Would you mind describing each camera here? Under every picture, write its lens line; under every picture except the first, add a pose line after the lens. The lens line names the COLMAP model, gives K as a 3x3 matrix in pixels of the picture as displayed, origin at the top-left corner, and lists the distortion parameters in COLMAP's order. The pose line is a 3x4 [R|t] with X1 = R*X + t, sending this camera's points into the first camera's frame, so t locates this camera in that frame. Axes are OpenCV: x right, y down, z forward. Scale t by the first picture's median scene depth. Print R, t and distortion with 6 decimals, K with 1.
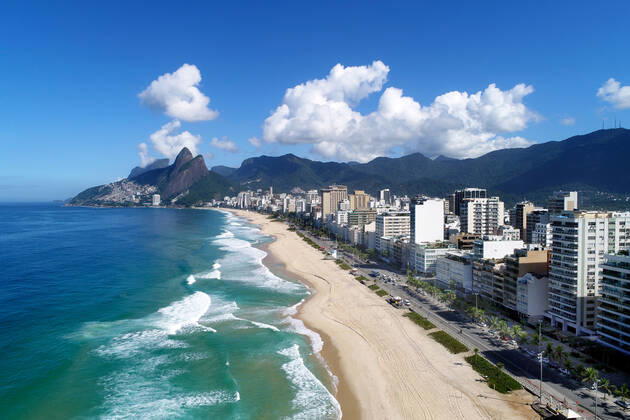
lens RADIAL K [[408.8, 0, 315.0], [0, 408.8, 210.0], [0, 0, 1]] dist [0.000940, 0.000673]
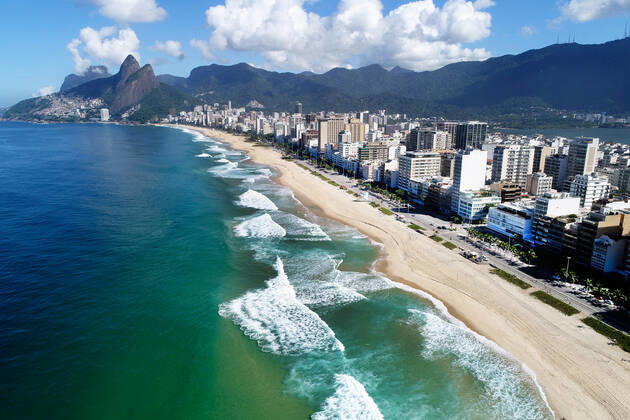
lens RADIAL K [[408.8, 0, 315.0], [0, 408.8, 210.0], [0, 0, 1]] dist [0.000940, 0.000673]
pose [[0.993481, -0.021938, 0.111869, -0.131724], [-0.001989, 0.977822, 0.209427, -0.049253], [-0.113982, -0.208284, 0.971404, 0.000893]]
